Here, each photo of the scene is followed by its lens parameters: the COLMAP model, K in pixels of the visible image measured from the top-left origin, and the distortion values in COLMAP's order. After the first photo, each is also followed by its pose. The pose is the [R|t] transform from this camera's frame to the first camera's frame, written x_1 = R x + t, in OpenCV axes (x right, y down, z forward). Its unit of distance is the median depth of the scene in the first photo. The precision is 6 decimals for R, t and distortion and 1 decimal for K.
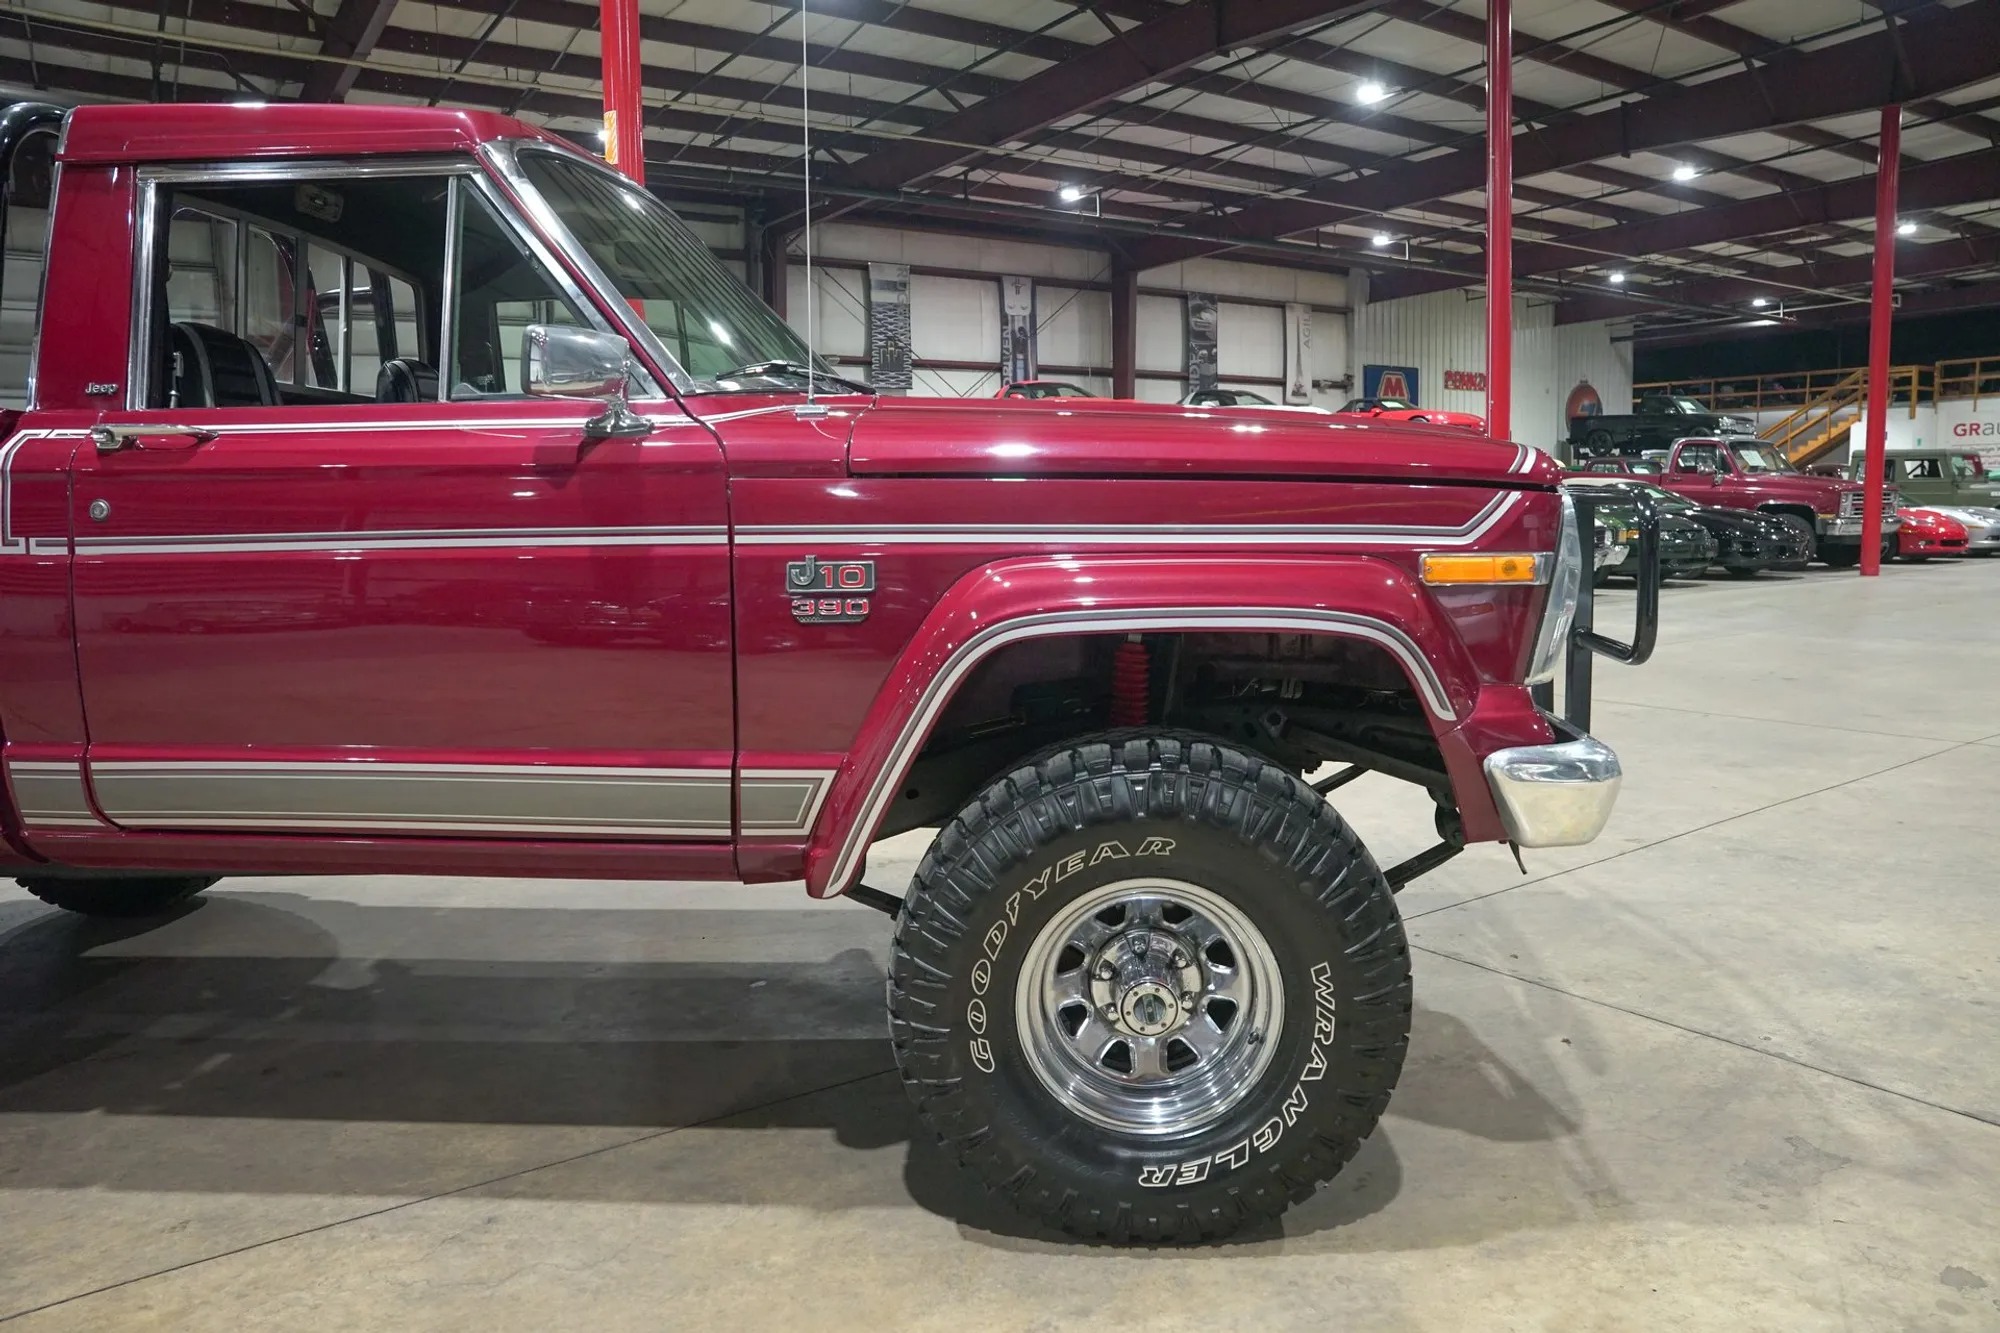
lens RADIAL K [[1370.6, 0, 1003.4], [0, 1370.6, 665.5], [0, 0, 1]] dist [-0.140519, 0.110315]
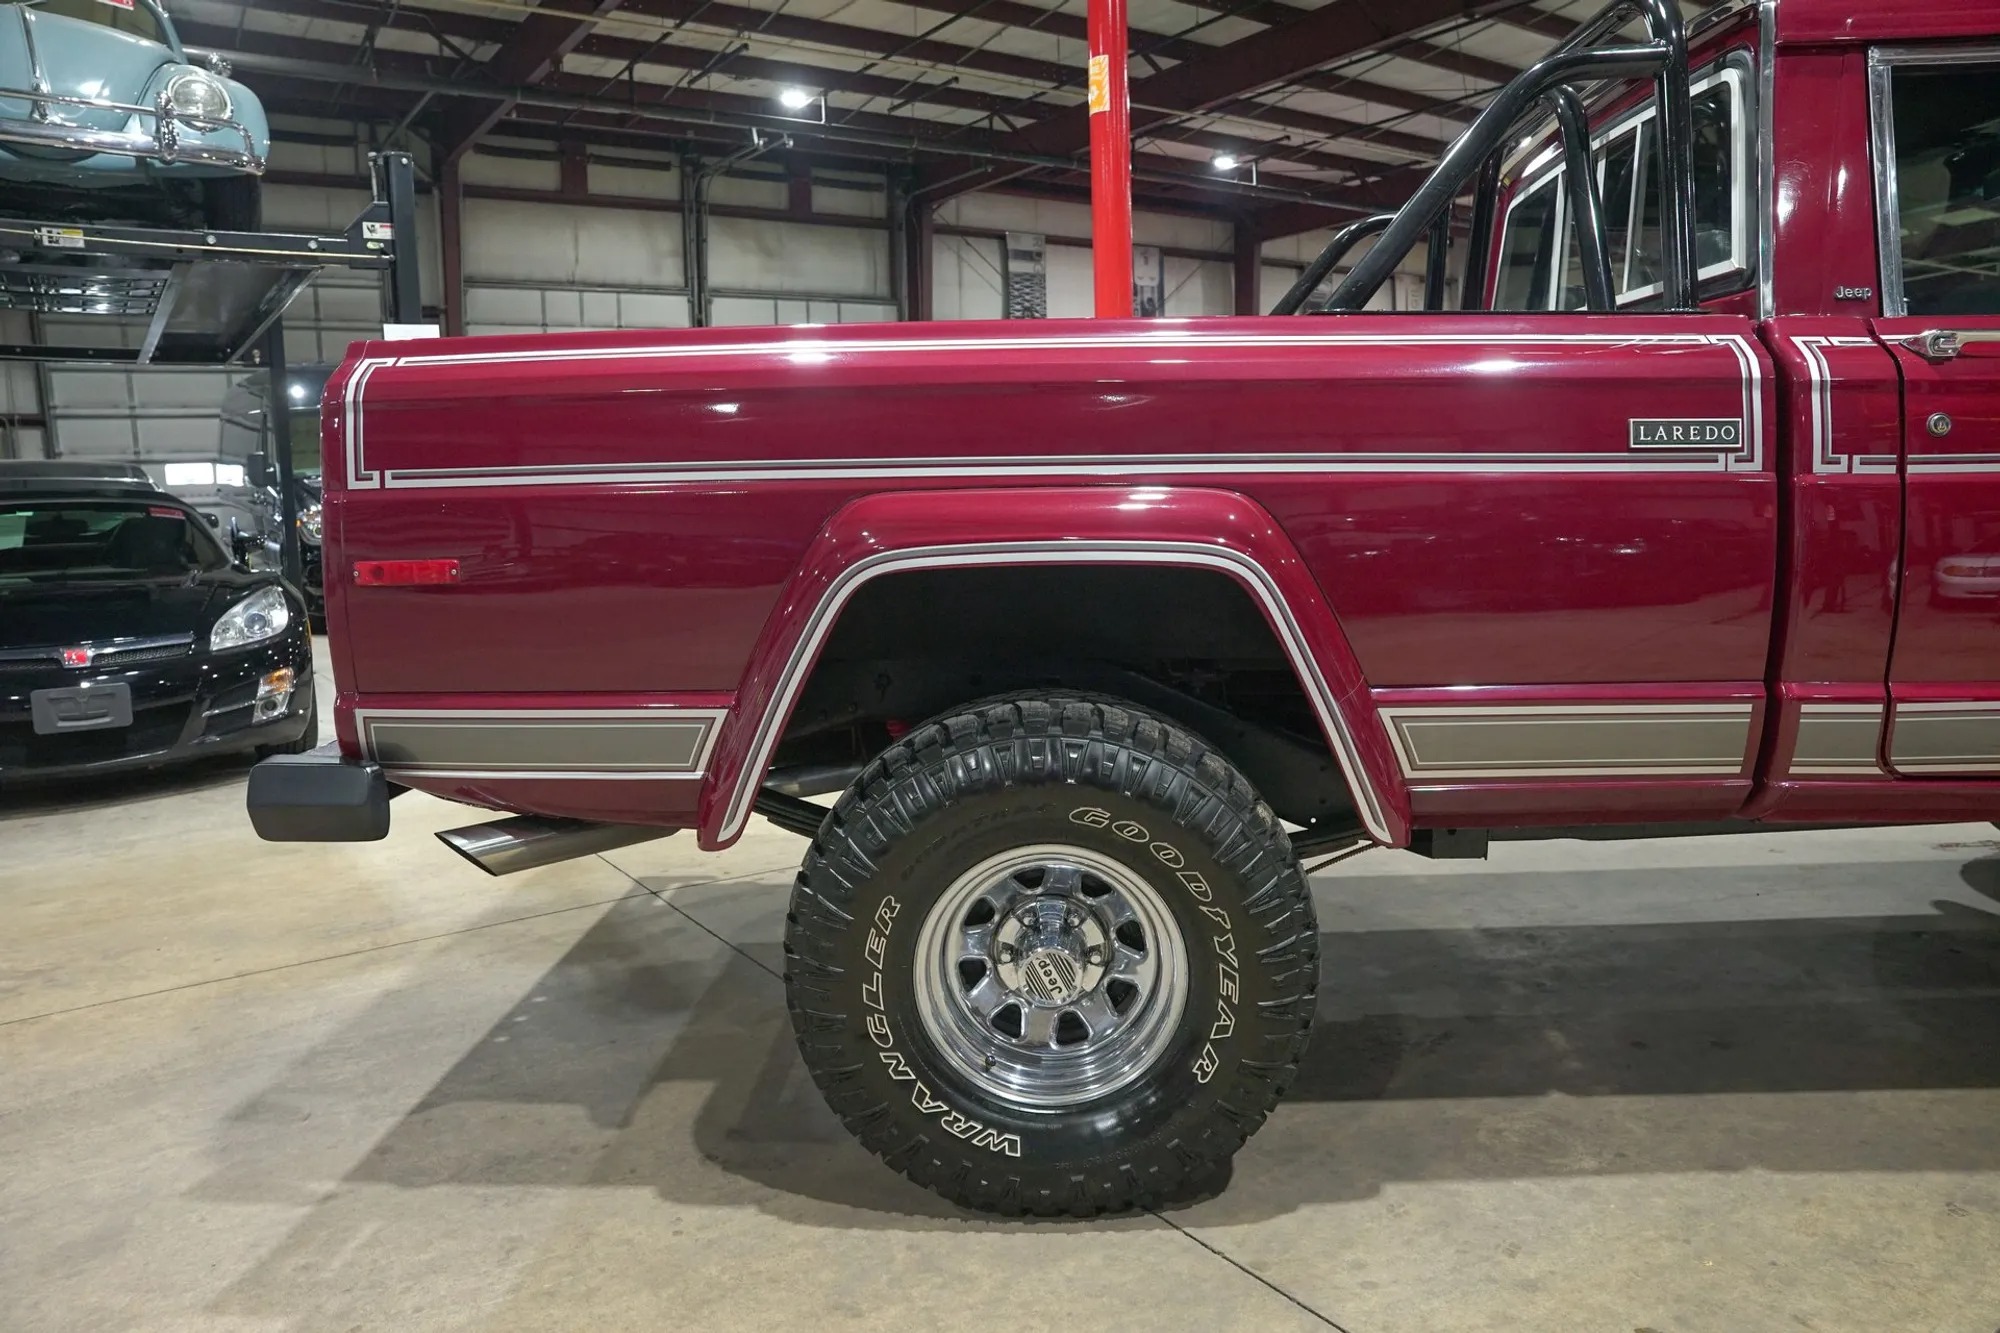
lens RADIAL K [[1370.6, 0, 1007.5], [0, 1370.6, 667.5], [0, 0, 1]] dist [-0.140519, 0.110315]
pose [[0.999933, -0.008602, 0.007696, -0.175434], [0.008463, 0.999803, 0.017927, 0.003635], [-0.007848, -0.017861, 0.999810, 0.012775]]
